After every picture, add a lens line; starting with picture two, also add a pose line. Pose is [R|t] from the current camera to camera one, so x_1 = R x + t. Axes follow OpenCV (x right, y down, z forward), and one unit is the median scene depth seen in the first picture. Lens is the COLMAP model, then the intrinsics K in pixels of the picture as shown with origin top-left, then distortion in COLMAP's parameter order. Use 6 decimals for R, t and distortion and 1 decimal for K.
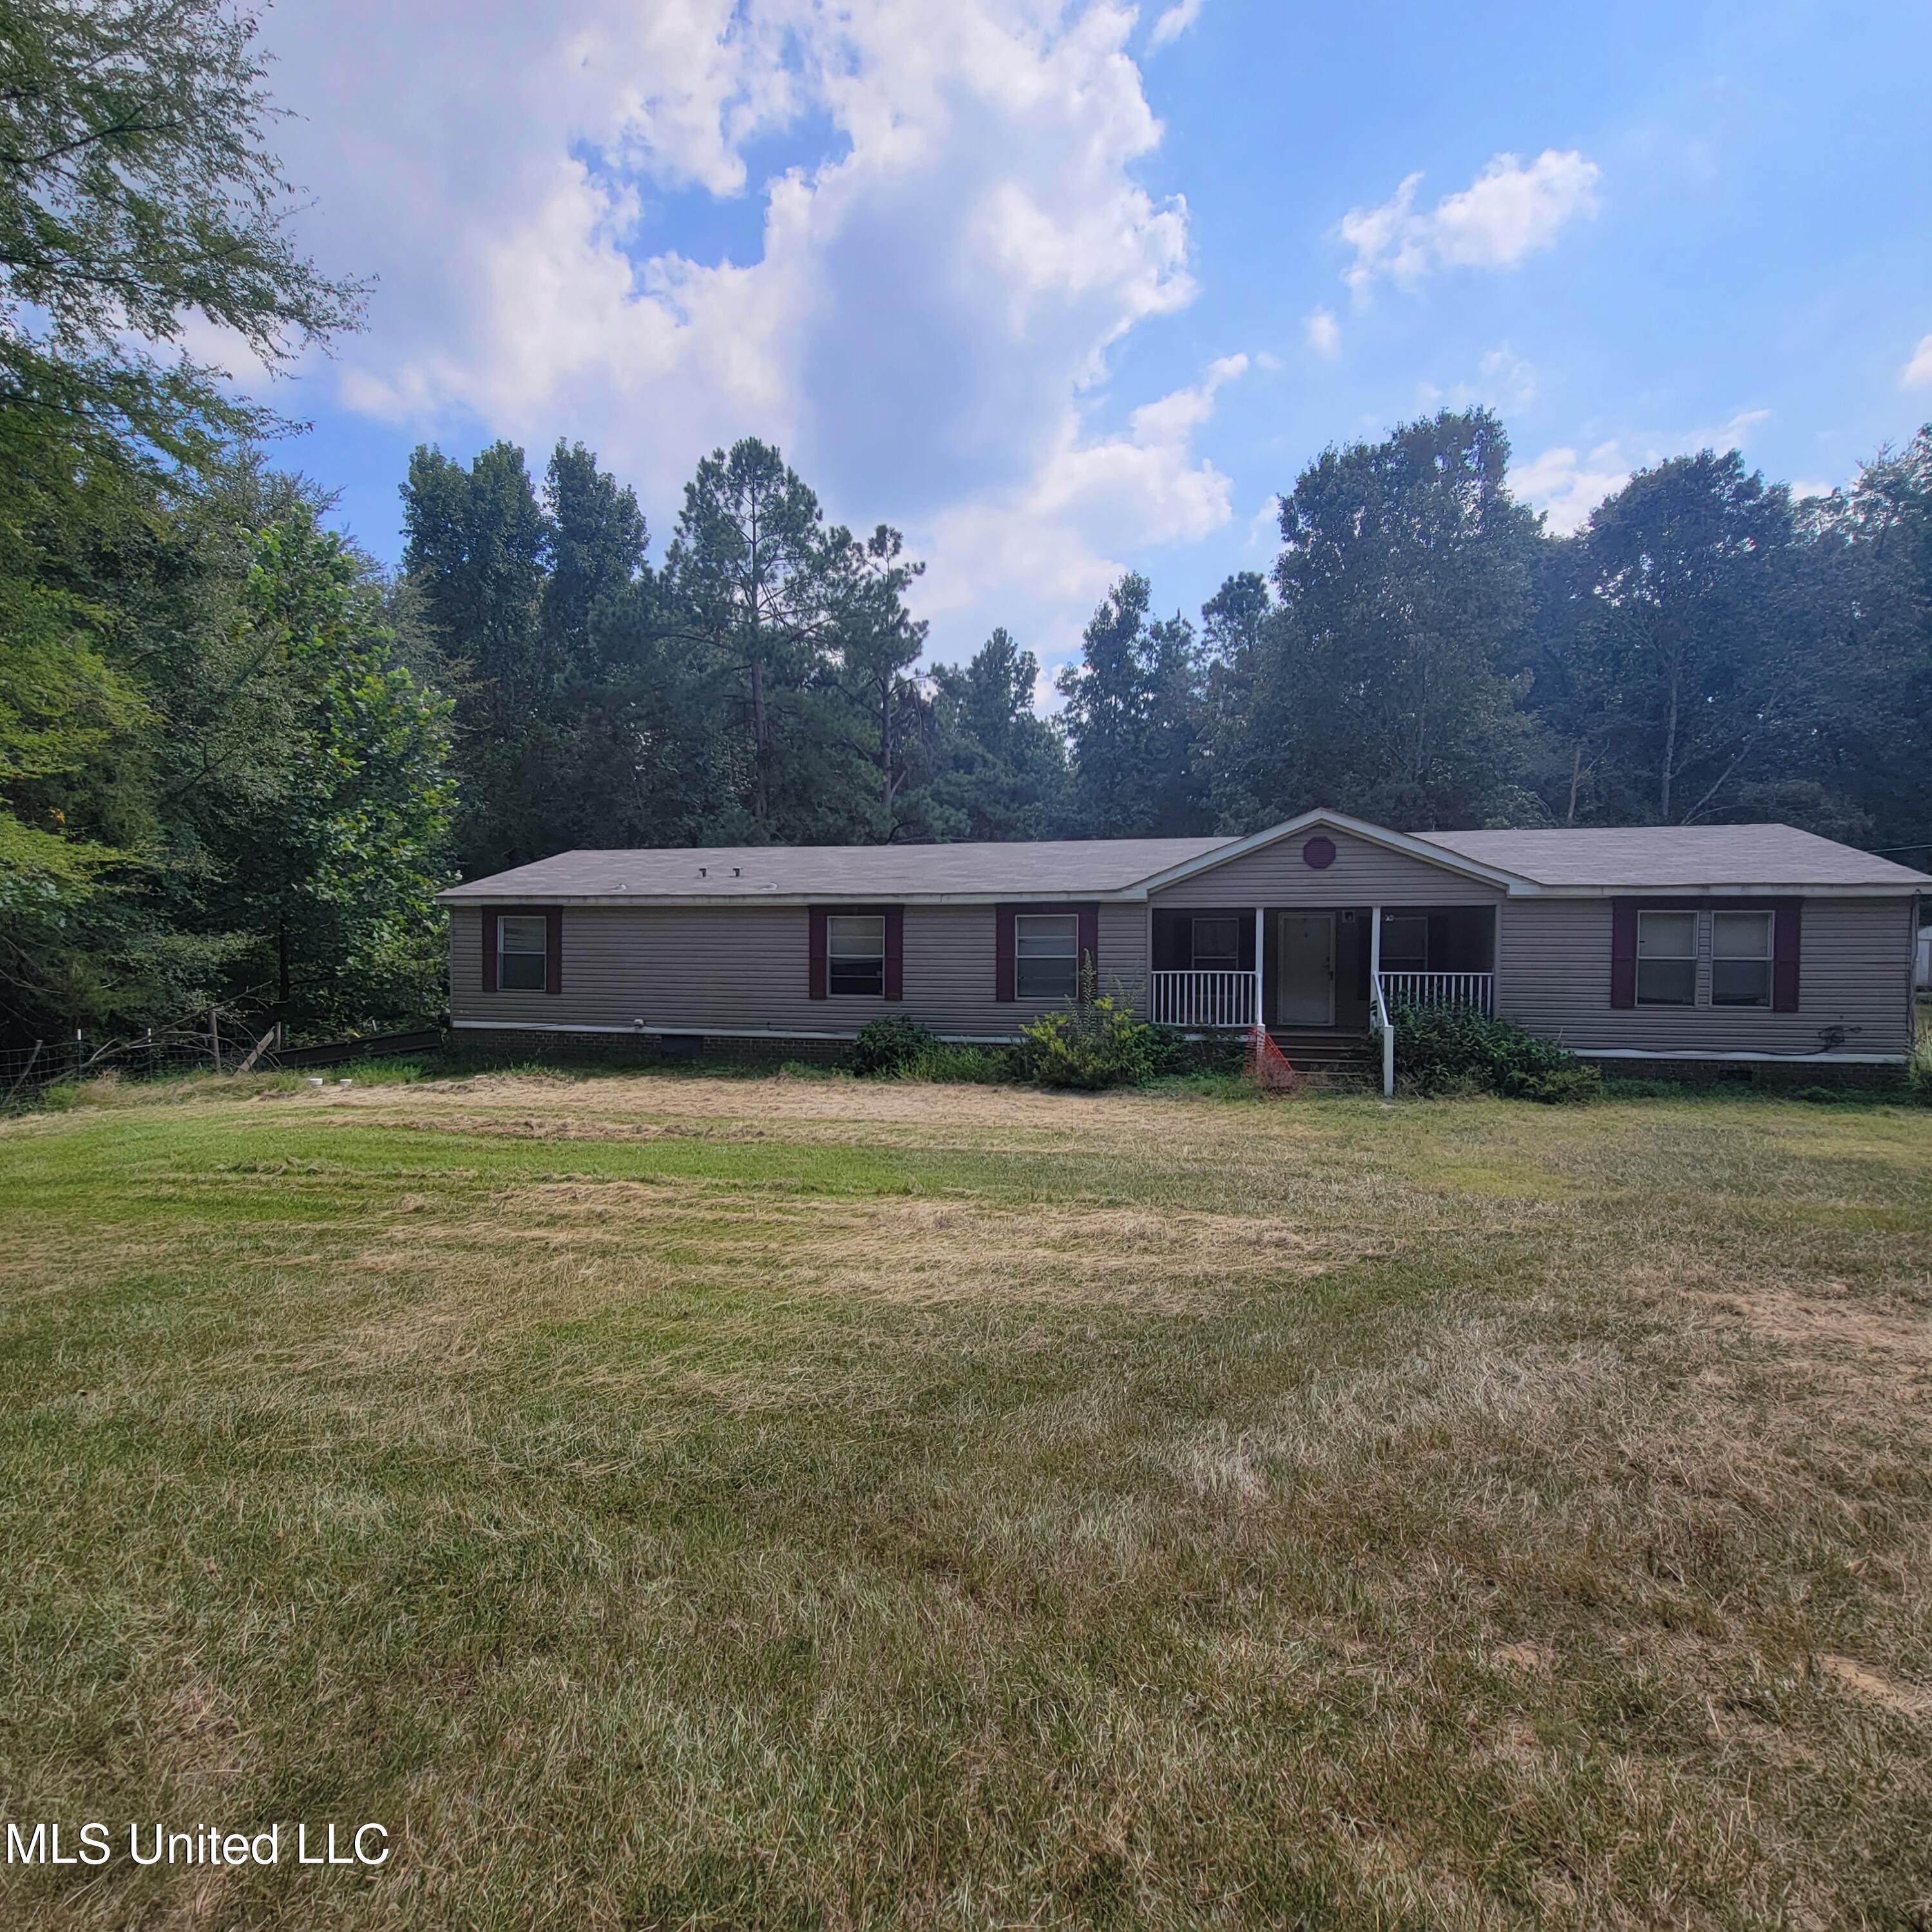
lens RADIAL K [[1072.1, 0, 969.1], [0, 1072.1, 993.9], [0, 0, 1]] dist [-0.000585, 0.000113]
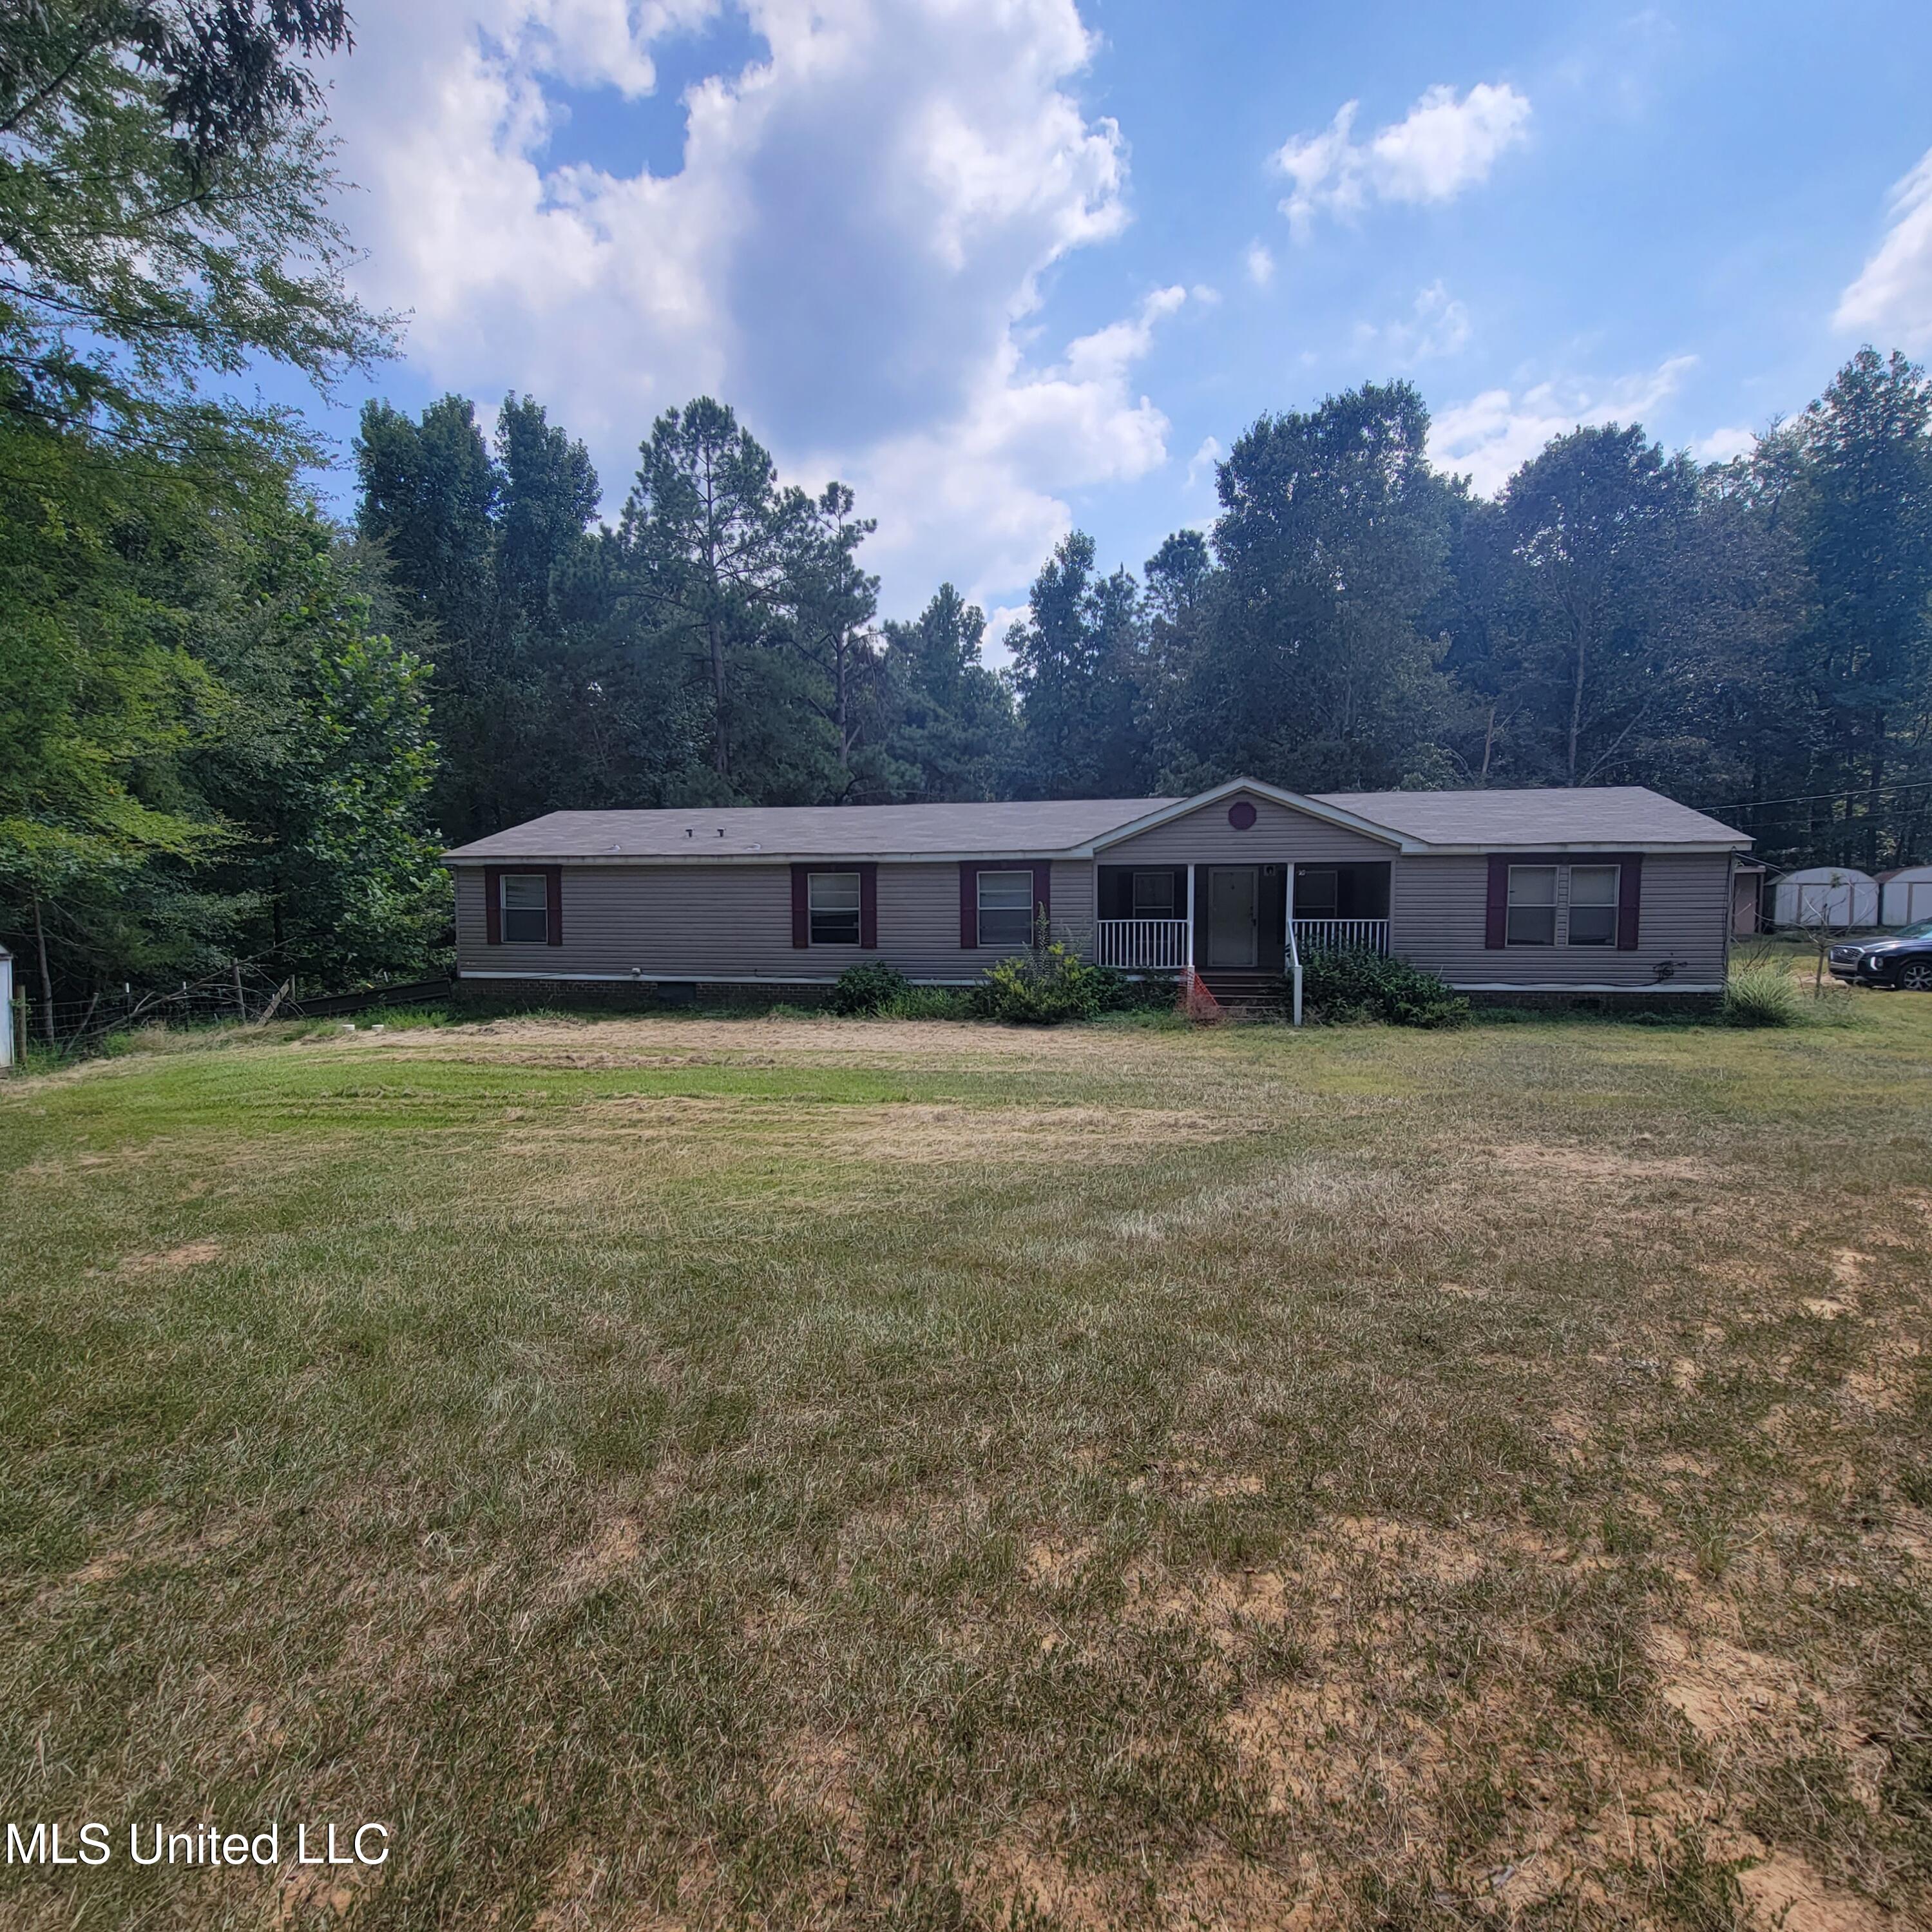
lens RADIAL K [[1072.1, 0, 969.1], [0, 1072.1, 993.9], [0, 0, 1]] dist [-0.000585, 0.000113]
pose [[0.998742, -0.012770, 0.048492, -0.019608], [0.010375, 0.998729, 0.049329, -0.000805], [-0.049061, -0.048763, 0.997605, -0.118525]]
